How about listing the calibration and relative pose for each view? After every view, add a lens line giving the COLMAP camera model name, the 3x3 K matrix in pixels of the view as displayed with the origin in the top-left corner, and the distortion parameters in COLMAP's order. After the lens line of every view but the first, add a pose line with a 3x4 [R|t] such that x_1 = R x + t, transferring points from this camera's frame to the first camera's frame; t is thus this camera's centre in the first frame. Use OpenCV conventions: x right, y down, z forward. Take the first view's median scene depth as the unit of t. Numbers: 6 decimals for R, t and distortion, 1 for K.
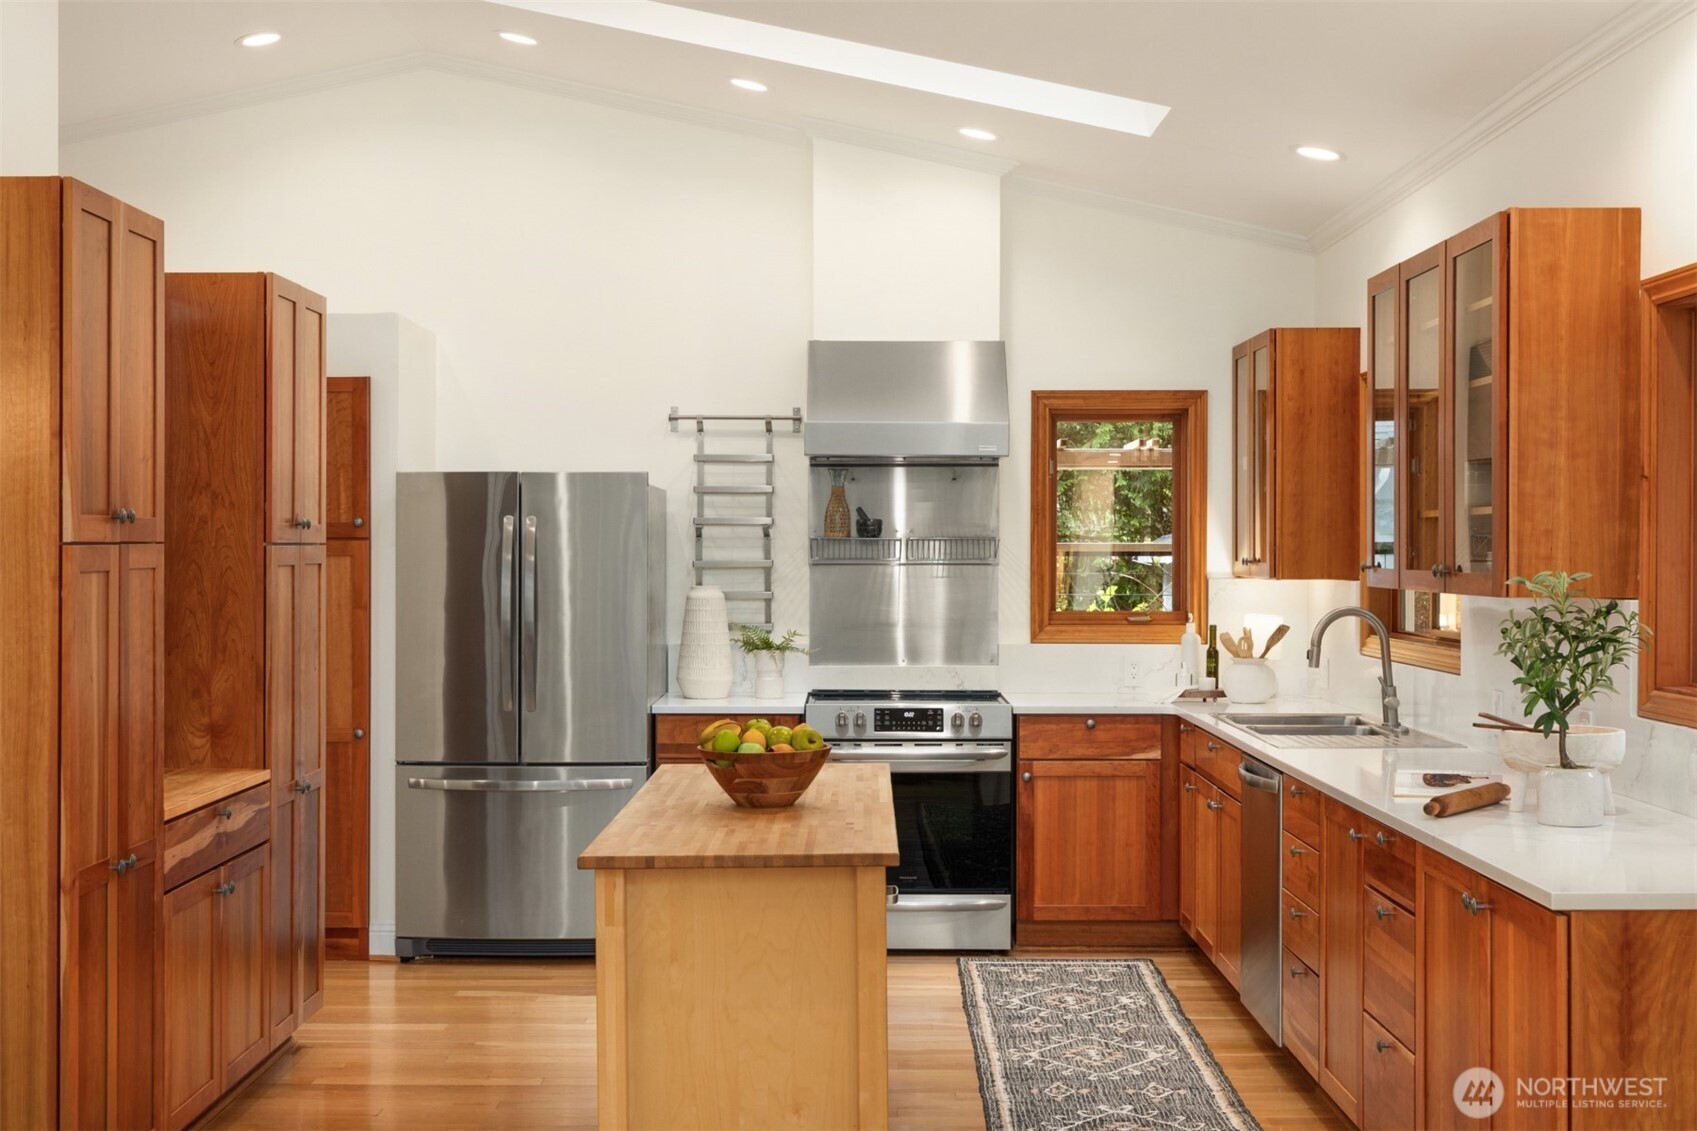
lens RADIAL K [[2170.4, 0, 797.1], [0, 2170.4, 544.4], [0, 0, 1]] dist [-0.007353, 0.000000]
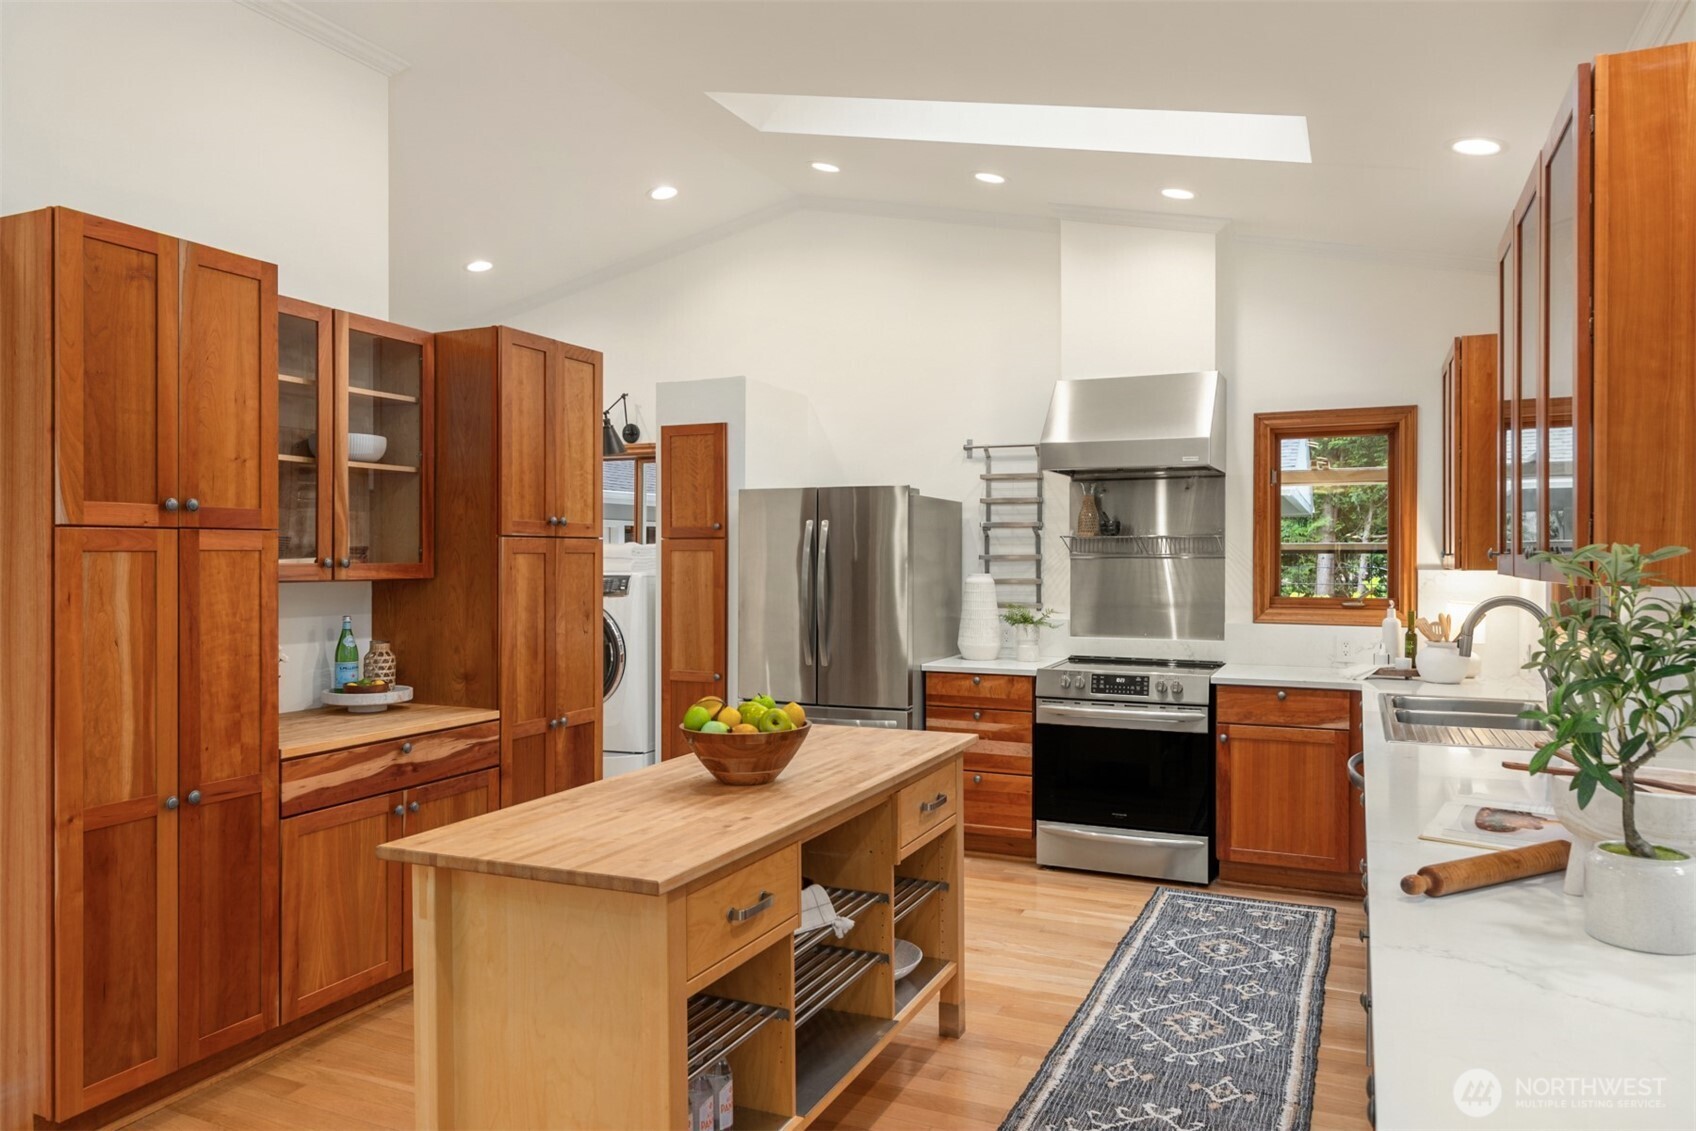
lens RADIAL K [[1152.7, 0, 815.0], [0, 1152.7, 556.7], [0, 0, 1]] dist [-0.000947, 0.003065]
pose [[0.913847, -0.000310, -0.406059, 0.159897], [0.000424, 1.000000, 0.000192, 0.009279], [0.406059, -0.000348, 0.913847, 0.347758]]
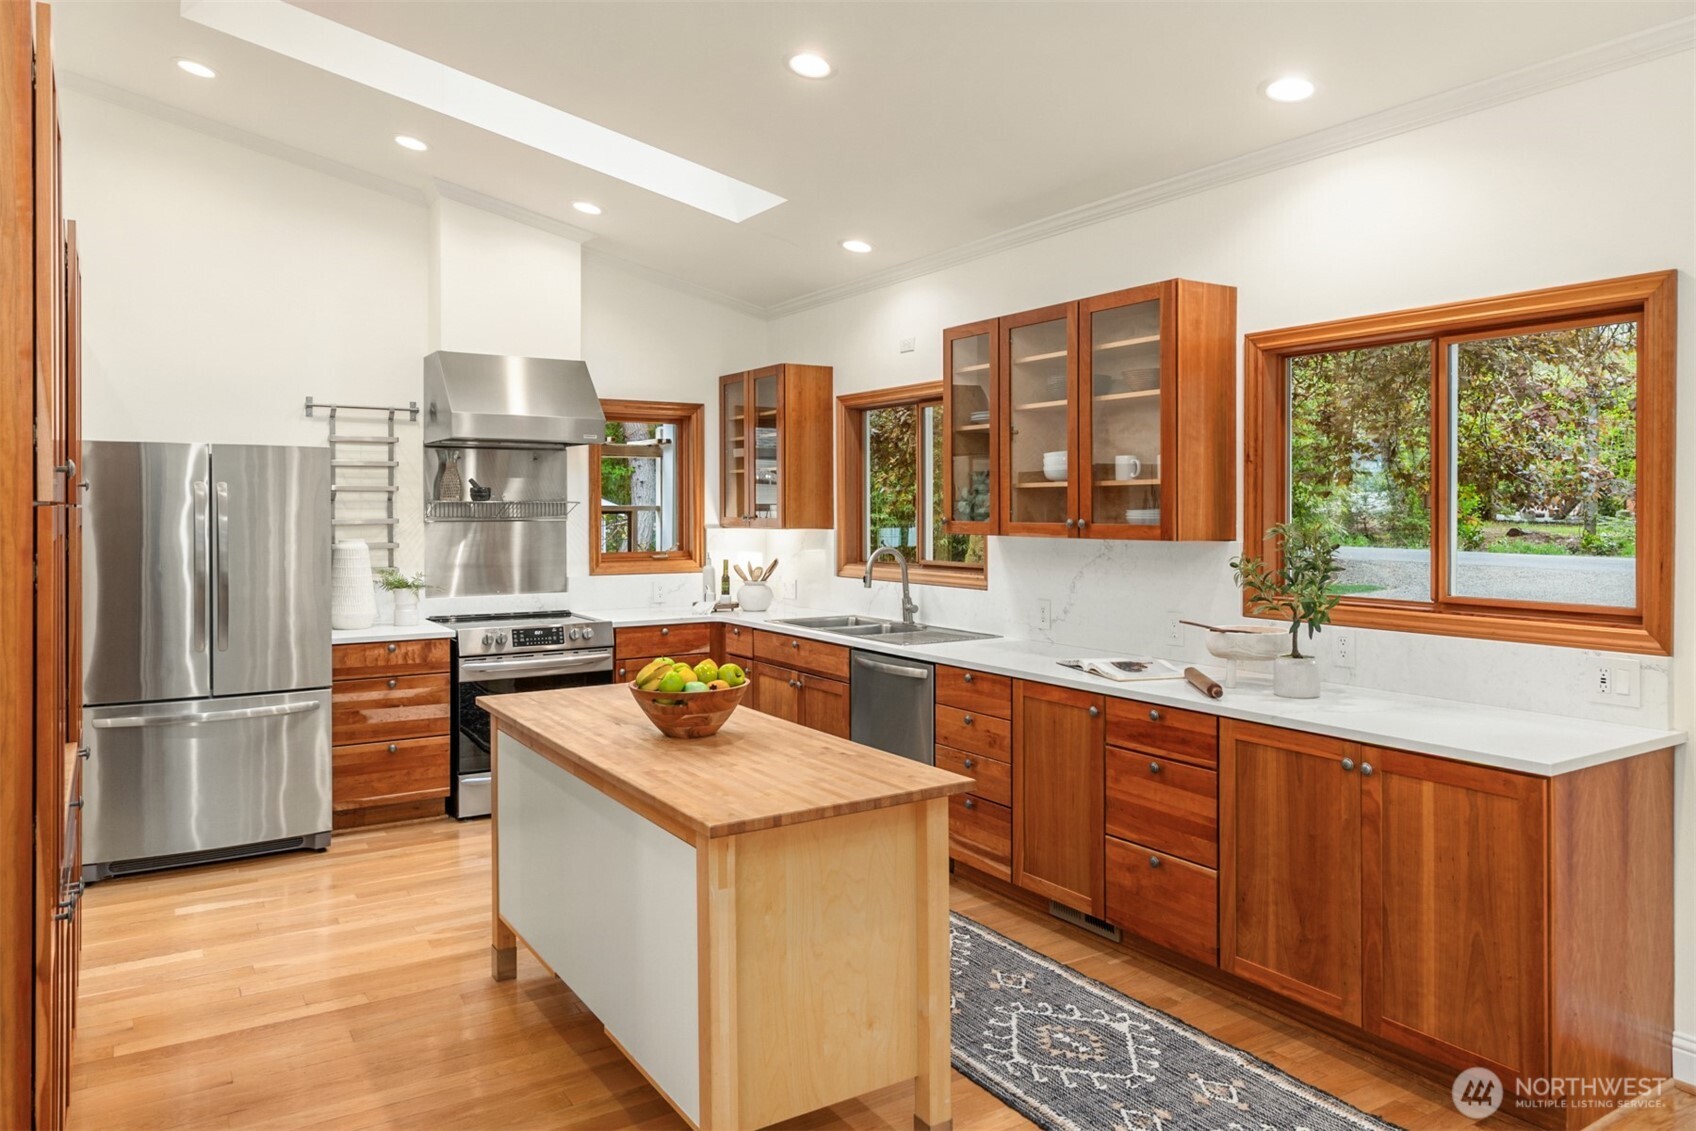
lens RADIAL K [[1152.7, 0, 851.6], [0, 1152.7, 515.0], [0, 0, 1]] dist [-0.000947, 0.003065]
pose [[0.827209, -0.004637, 0.561875, -0.191895], [0.000725, 0.999974, 0.007185, 0.000384], [-0.561894, -0.005536, 0.827191, 0.305365]]
